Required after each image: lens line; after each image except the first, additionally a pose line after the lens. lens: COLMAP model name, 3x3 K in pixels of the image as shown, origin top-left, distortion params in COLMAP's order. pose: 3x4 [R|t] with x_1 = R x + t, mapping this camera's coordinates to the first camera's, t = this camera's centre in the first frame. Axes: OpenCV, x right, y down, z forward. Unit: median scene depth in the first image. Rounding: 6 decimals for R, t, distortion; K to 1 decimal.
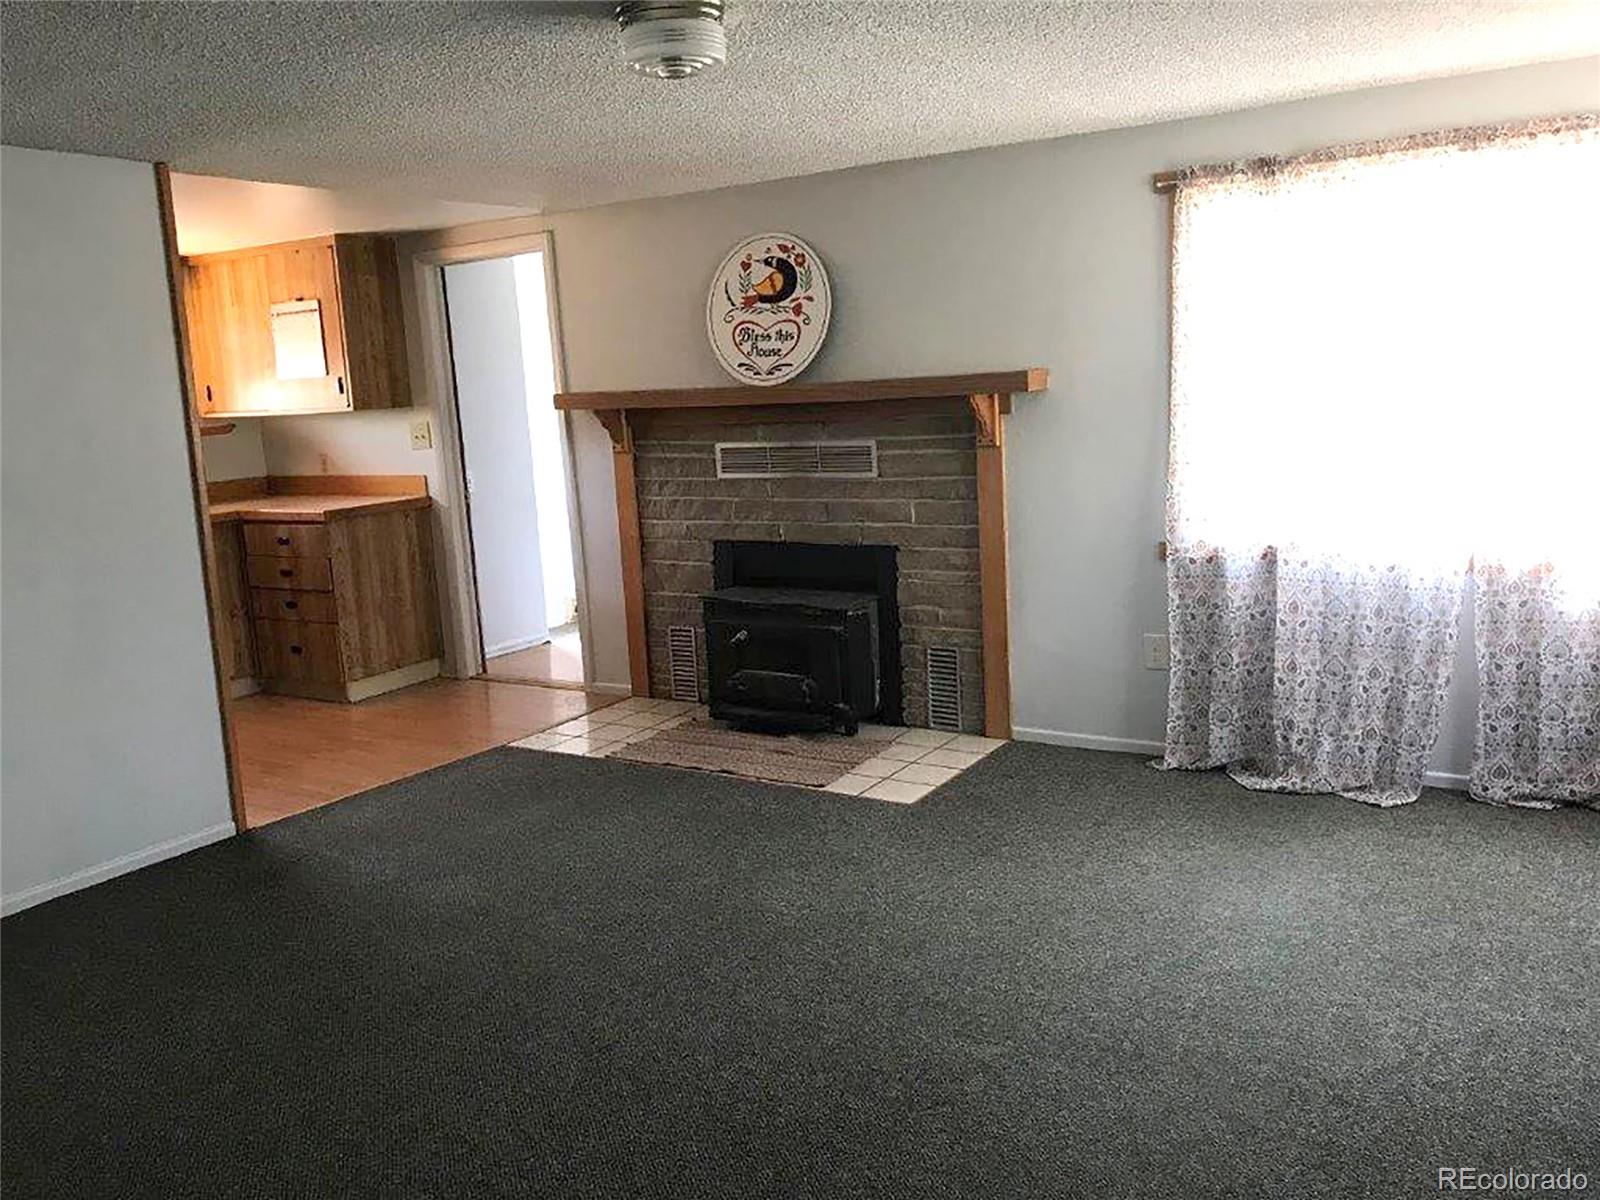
lens RADIAL K [[1334.3, 0, 799.6], [0, 1334.3, 601.8], [0, 0, 1]] dist [-0.009640, -0.002587]
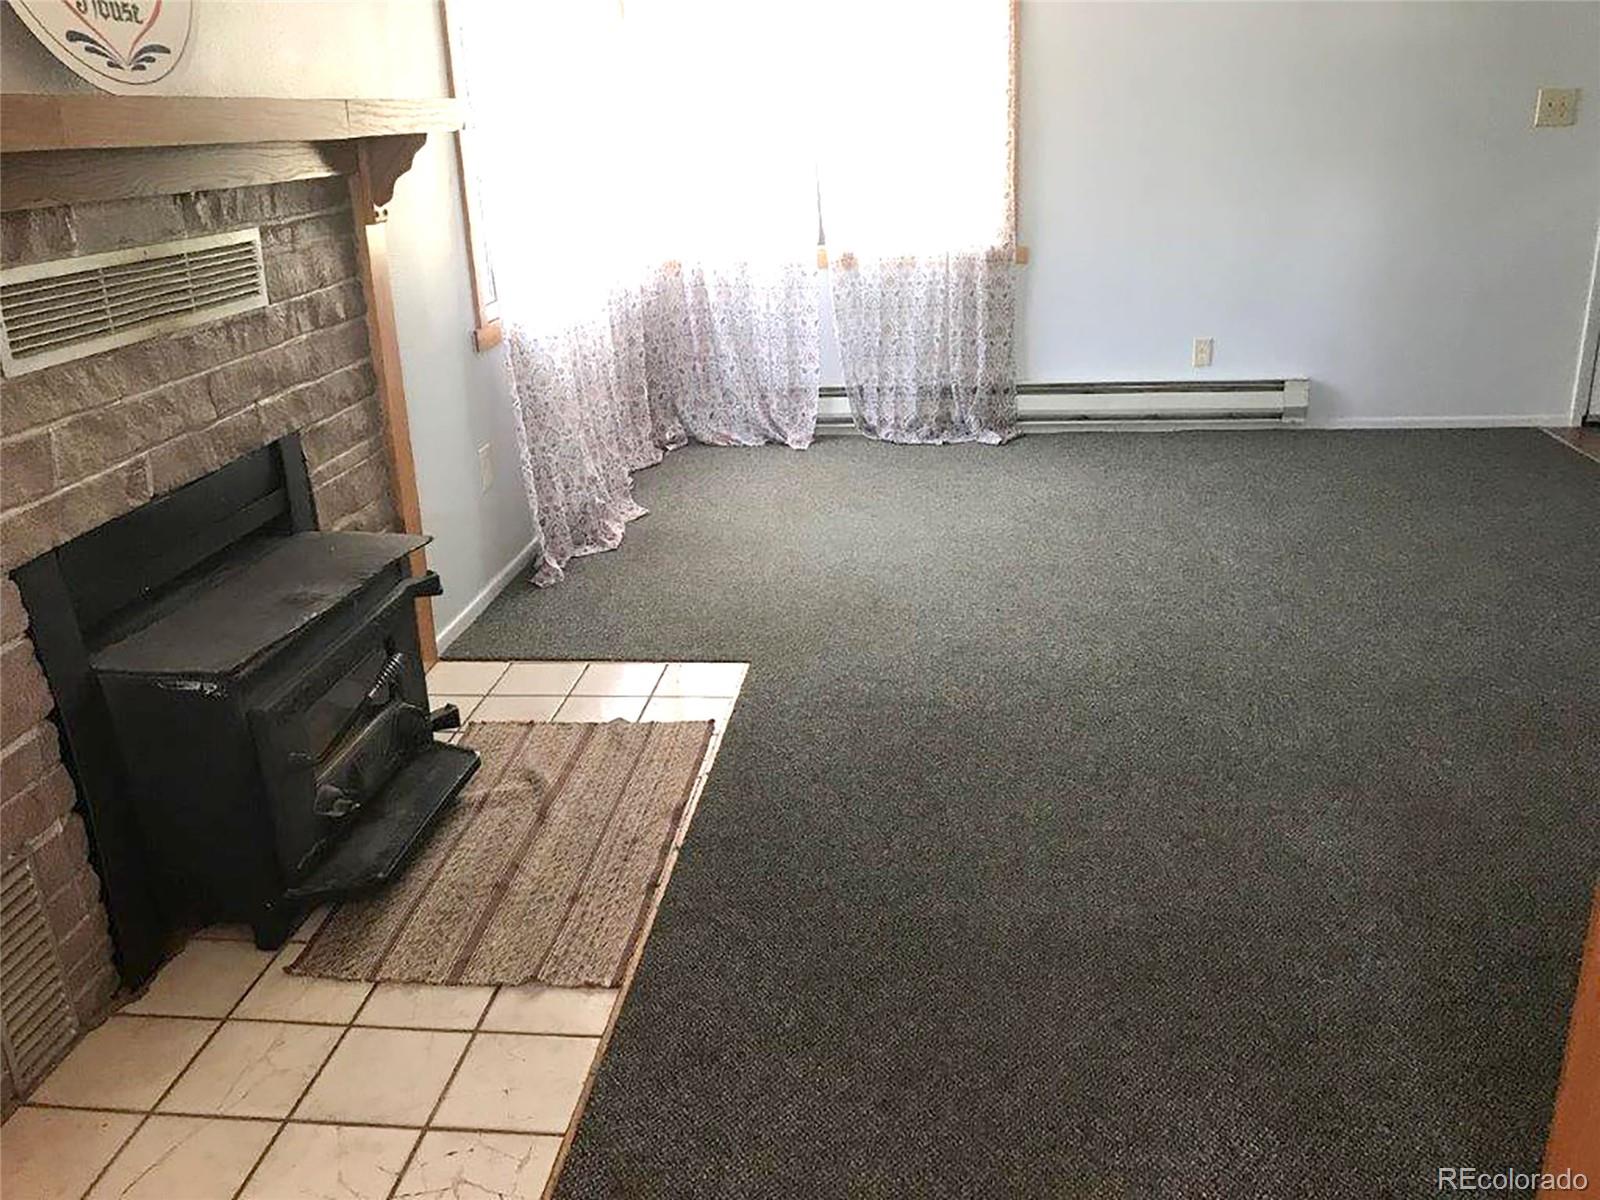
lens RADIAL K [[1334.3, 0, 800.9], [0, 1334.3, 594.4], [0, 0, 1]] dist [-0.009640, -0.002587]
pose [[-0.448198, -0.230920, 0.863594, -0.495833], [0.217815, 0.908734, 0.356034, -0.129290], [-0.866992, 0.347677, -0.356995, 1.045210]]
